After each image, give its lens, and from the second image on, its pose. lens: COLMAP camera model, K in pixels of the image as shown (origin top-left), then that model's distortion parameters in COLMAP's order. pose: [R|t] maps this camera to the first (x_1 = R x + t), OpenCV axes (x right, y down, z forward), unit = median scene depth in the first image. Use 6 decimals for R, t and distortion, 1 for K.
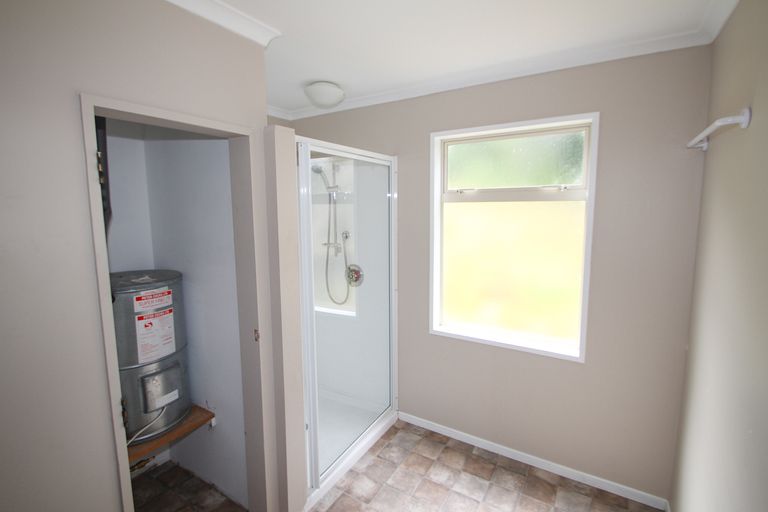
lens RADIAL K [[354.8, 0, 383.8], [0, 354.8, 260.0], [0, 0, 1]] dist [-0.002775, -0.000961]
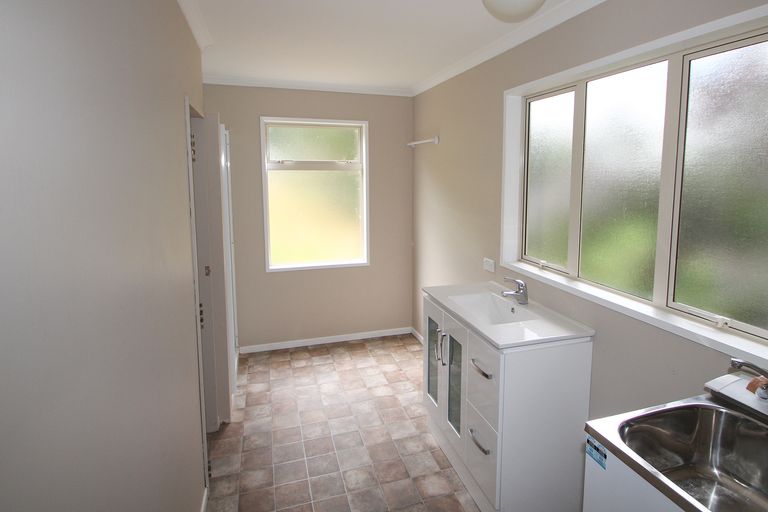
lens RADIAL K [[415.9, 0, 386.5], [0, 415.9, 253.8], [0, 0, 1]] dist [-0.000318, -0.000147]
pose [[0.665614, -0.128404, 0.735167, -0.782297], [0.101967, 0.991497, 0.080854, 0.071797], [-0.739298, 0.021145, 0.673047, -0.386834]]
